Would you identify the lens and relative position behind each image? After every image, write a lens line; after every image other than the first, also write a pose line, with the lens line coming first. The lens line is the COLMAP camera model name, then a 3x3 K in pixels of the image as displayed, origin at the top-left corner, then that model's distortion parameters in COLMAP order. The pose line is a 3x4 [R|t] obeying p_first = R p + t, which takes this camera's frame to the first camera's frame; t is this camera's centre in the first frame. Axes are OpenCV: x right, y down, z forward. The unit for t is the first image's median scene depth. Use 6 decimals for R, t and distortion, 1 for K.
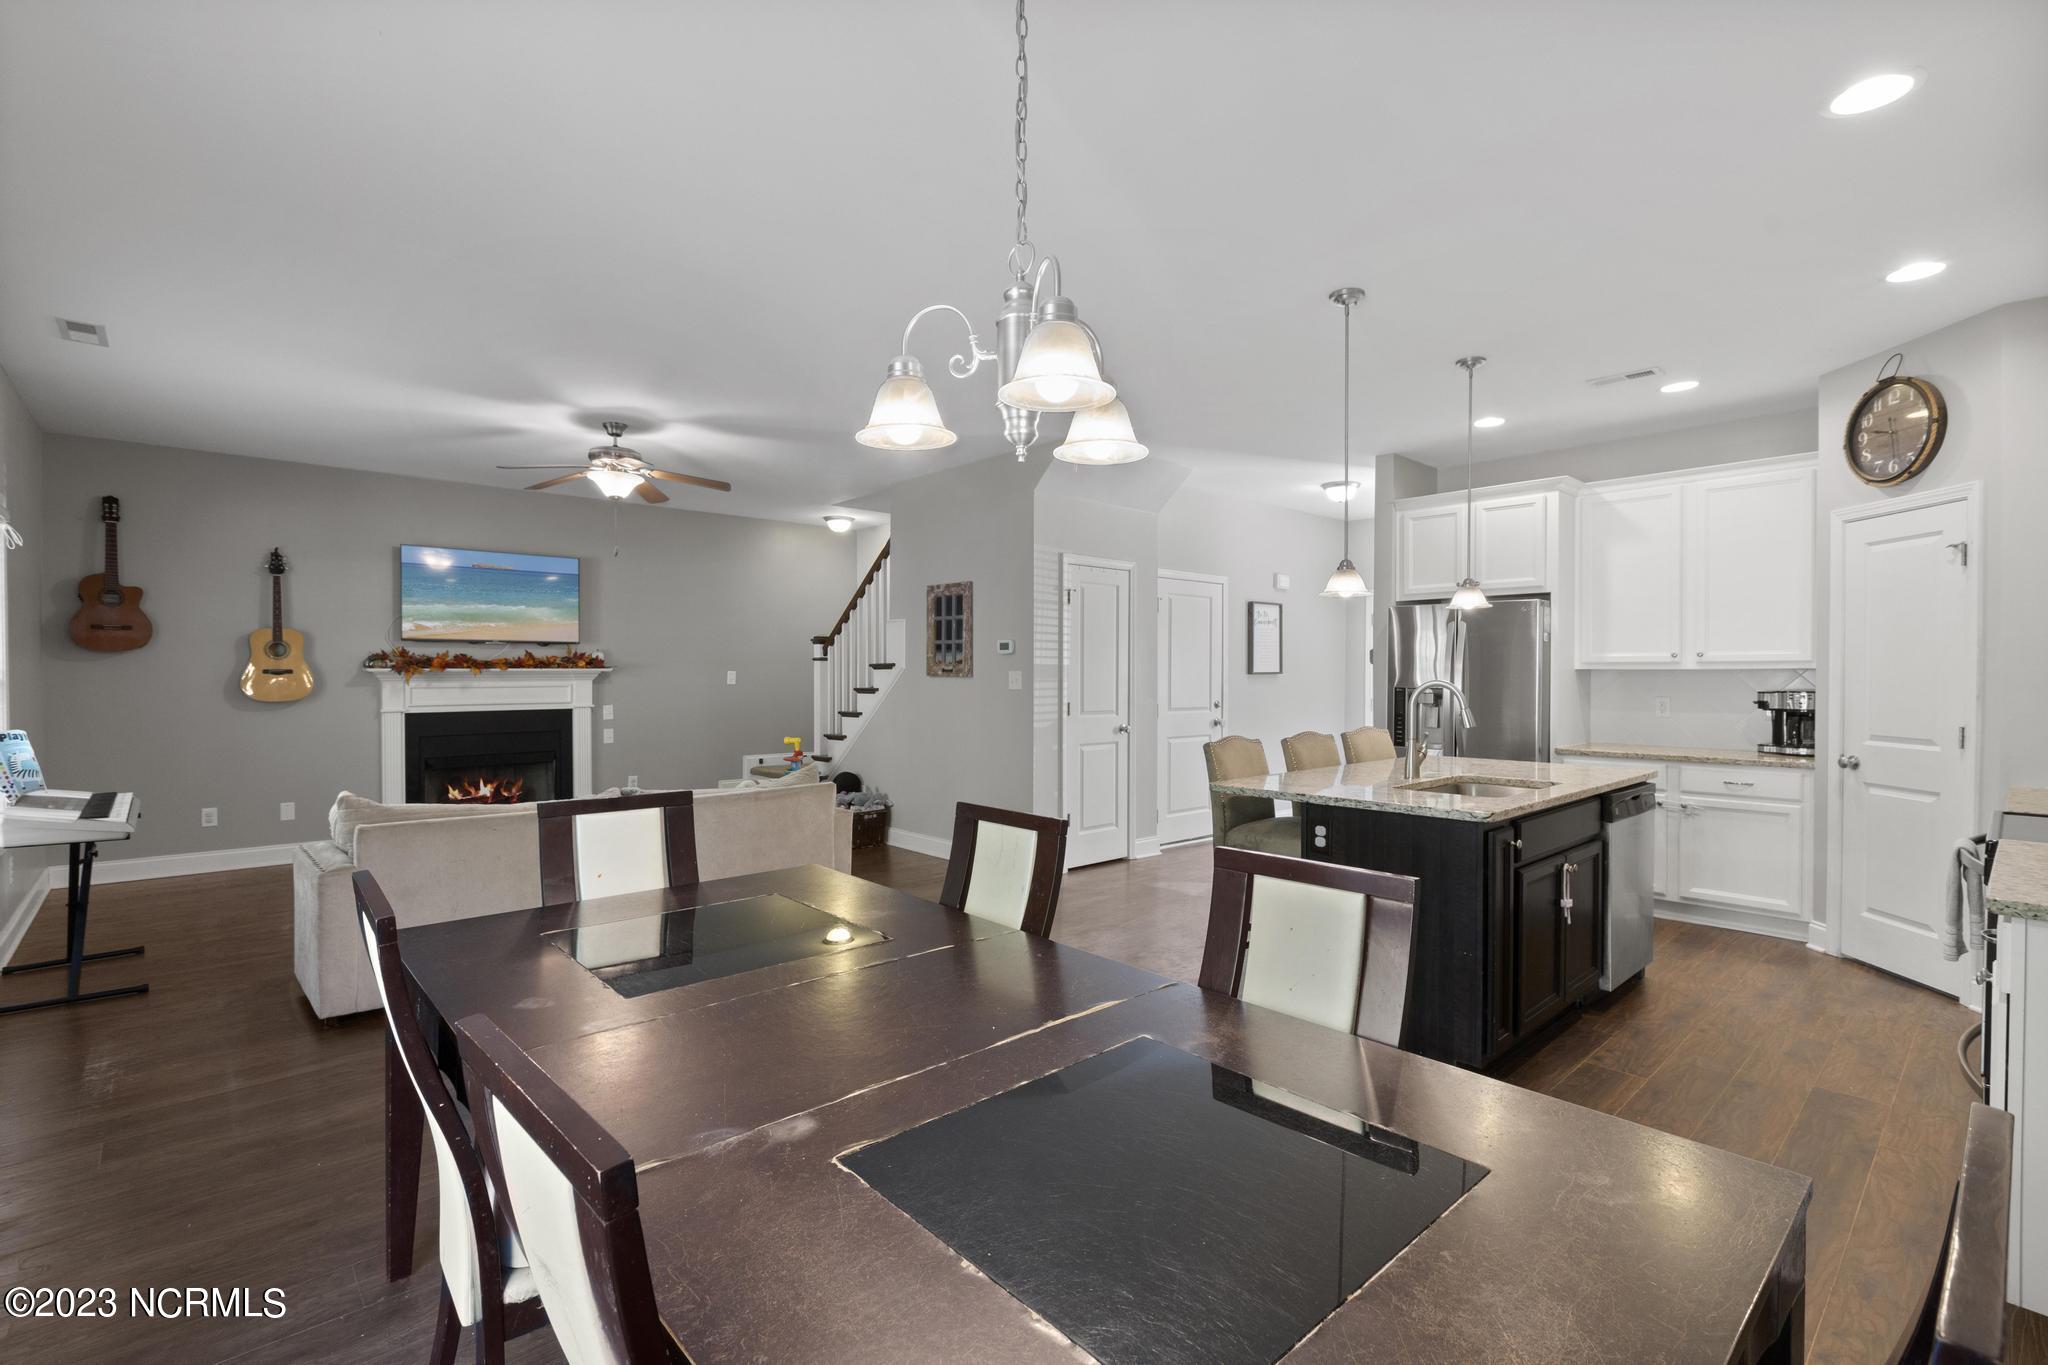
lens RADIAL K [[936.4, 0, 1030.5], [0, 936.4, 677.0], [0, 0, 1]] dist [0.004152, 0.000634]
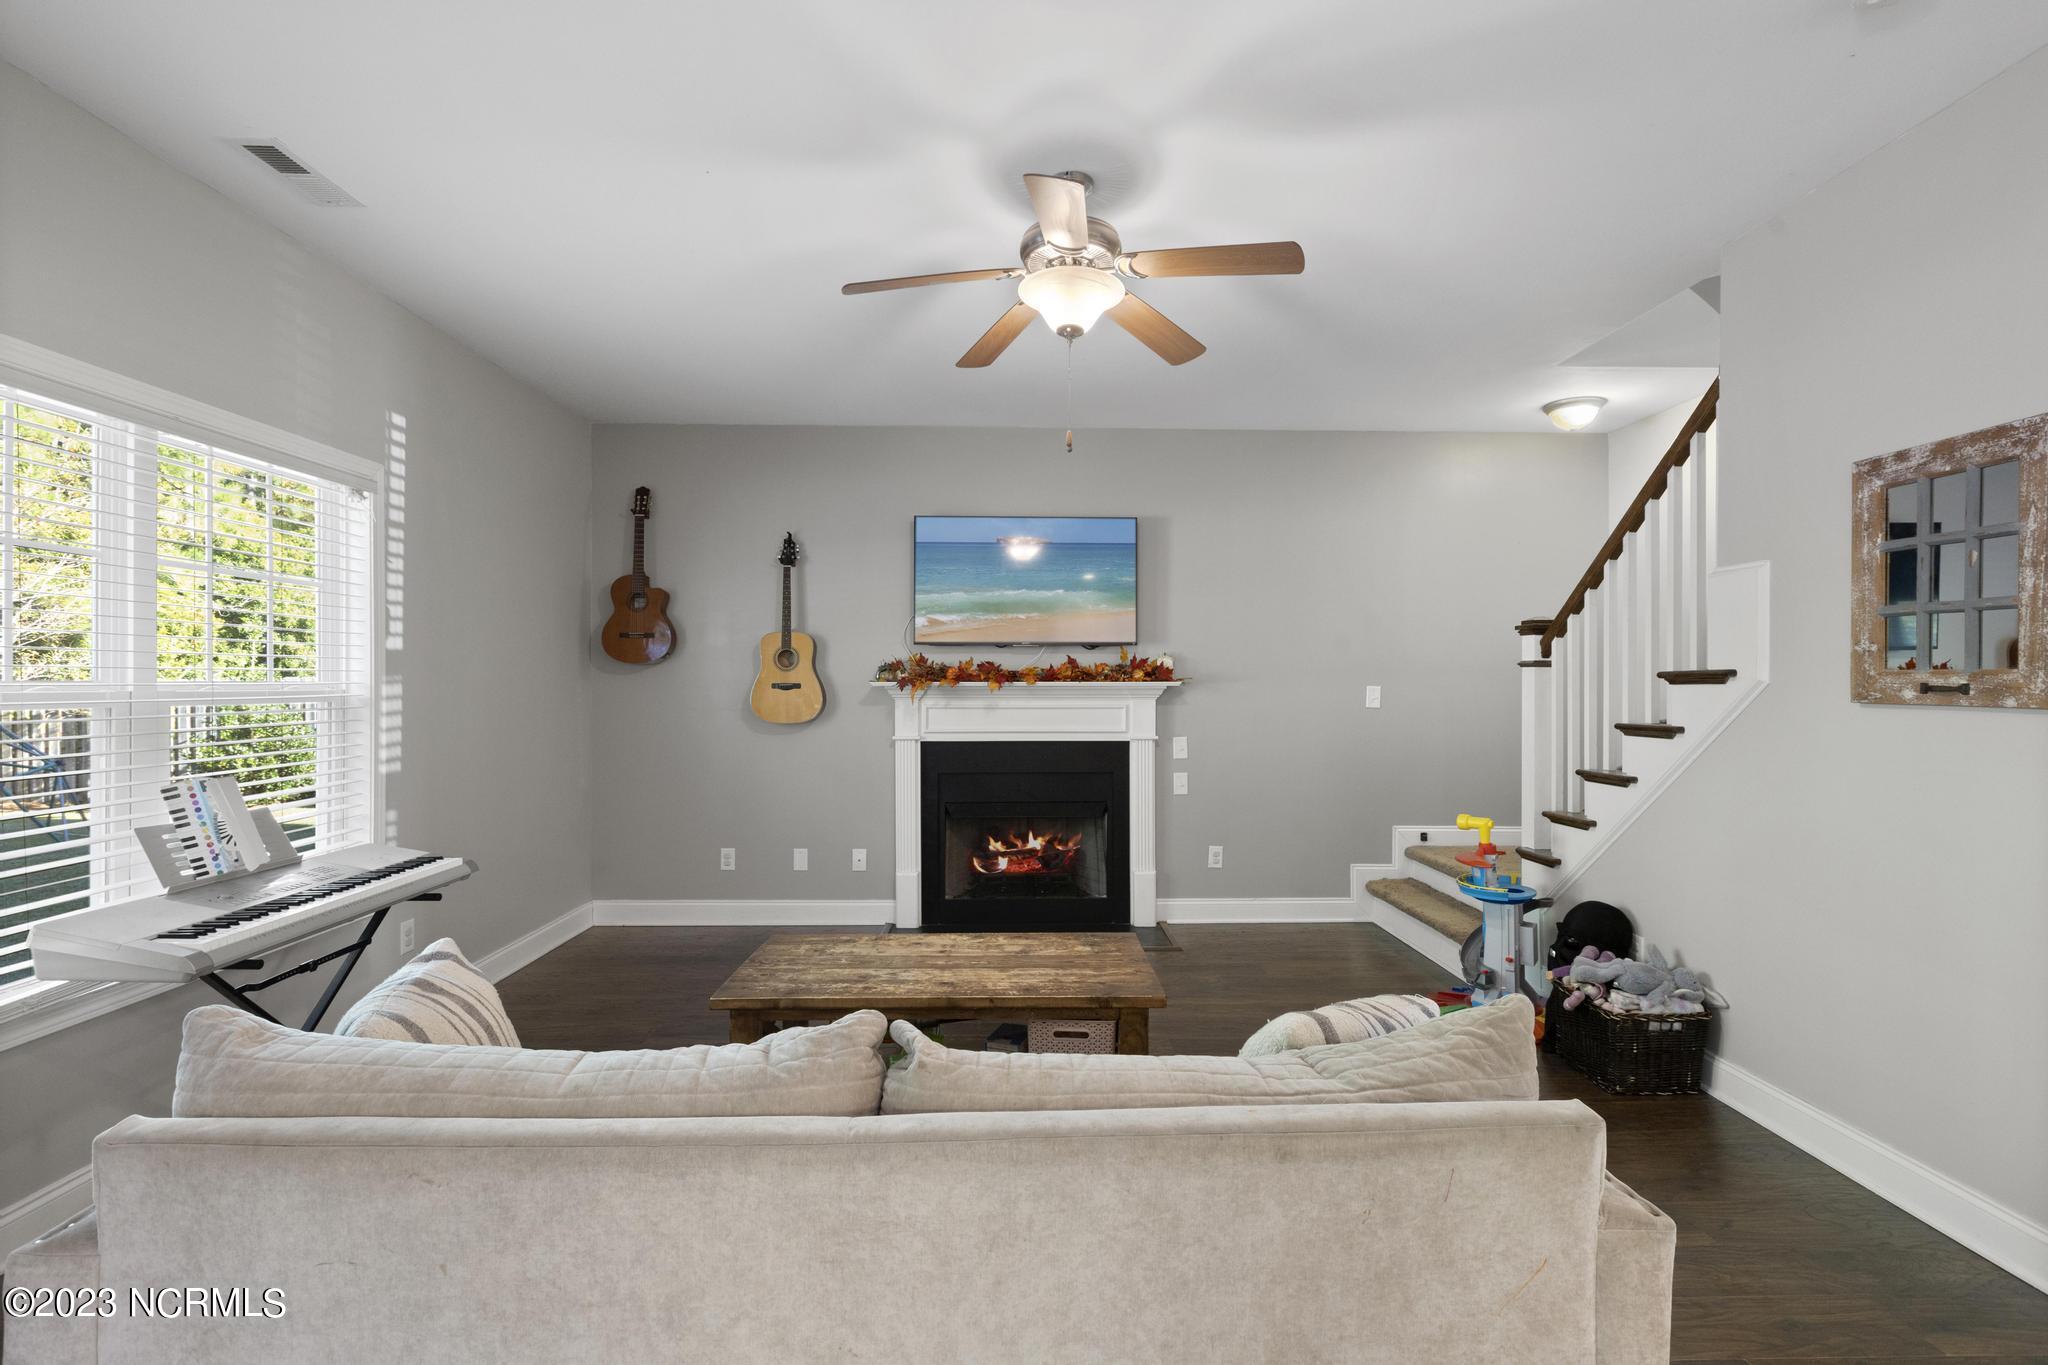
lens RADIAL K [[936.4, 0, 1029.1], [0, 936.4, 684.4], [0, 0, 1]] dist [0.004152, 0.000634]
pose [[0.756476, 0.001984, -0.654019, -0.130924], [-0.004419, 0.999988, -0.002077, -0.007029], [0.654007, 0.004462, 0.756476, 0.573490]]
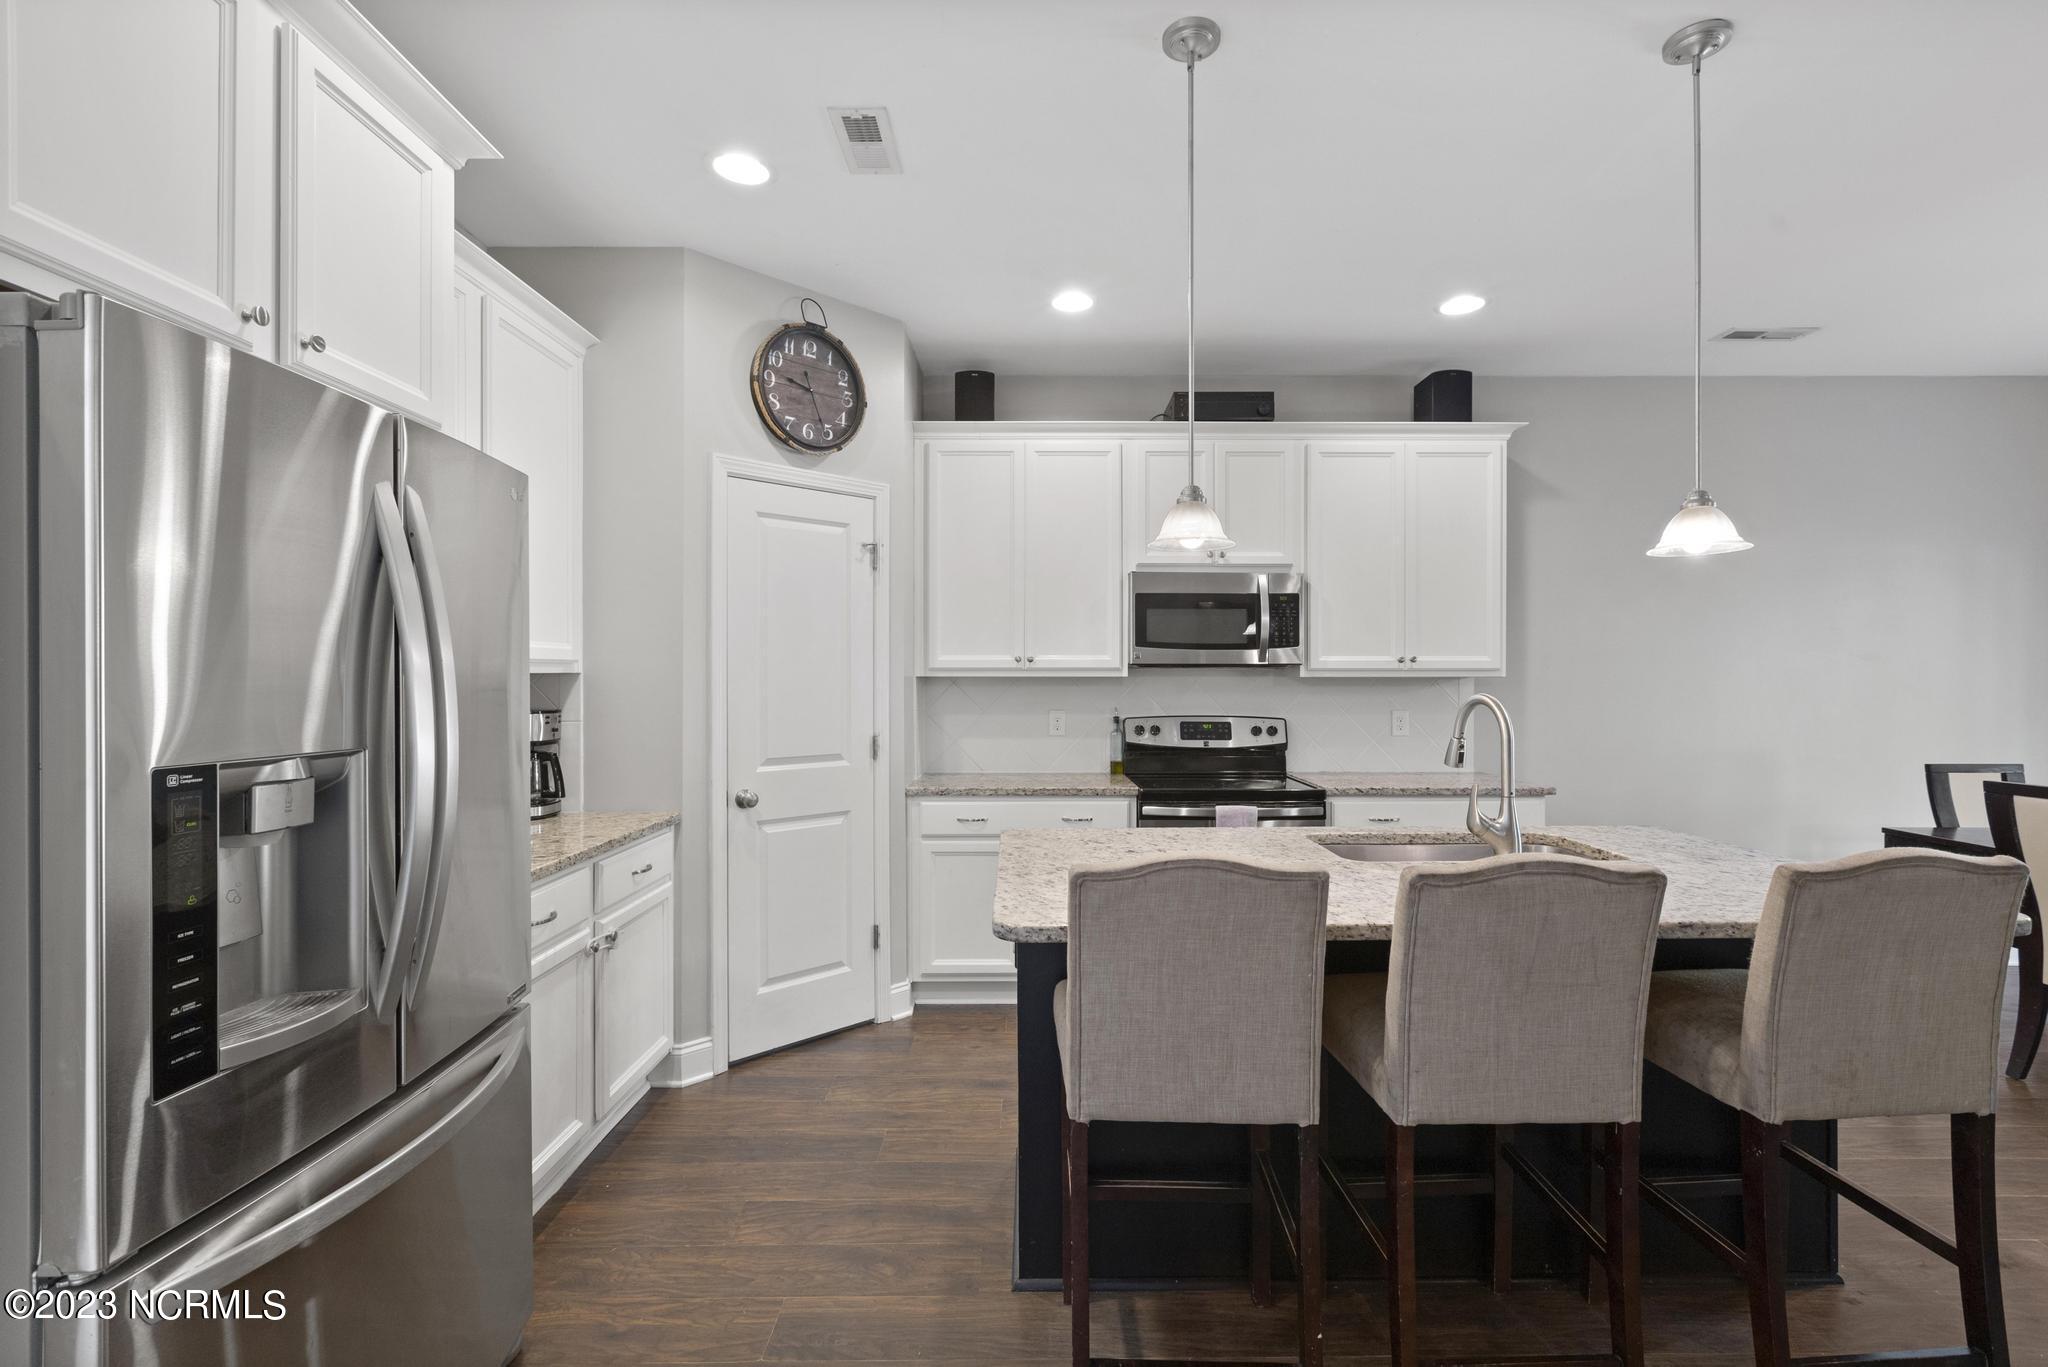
lens RADIAL K [[936.4, 0, 1024.6], [0, 936.4, 675.8], [0, 0, 1]] dist [0.004152, 0.000634]
pose [[-0.731446, -0.002088, 0.681897, 0.146645], [0.002318, 0.999982, 0.005550, -0.008094], [-0.681896, 0.005640, -0.731428, 1.026822]]
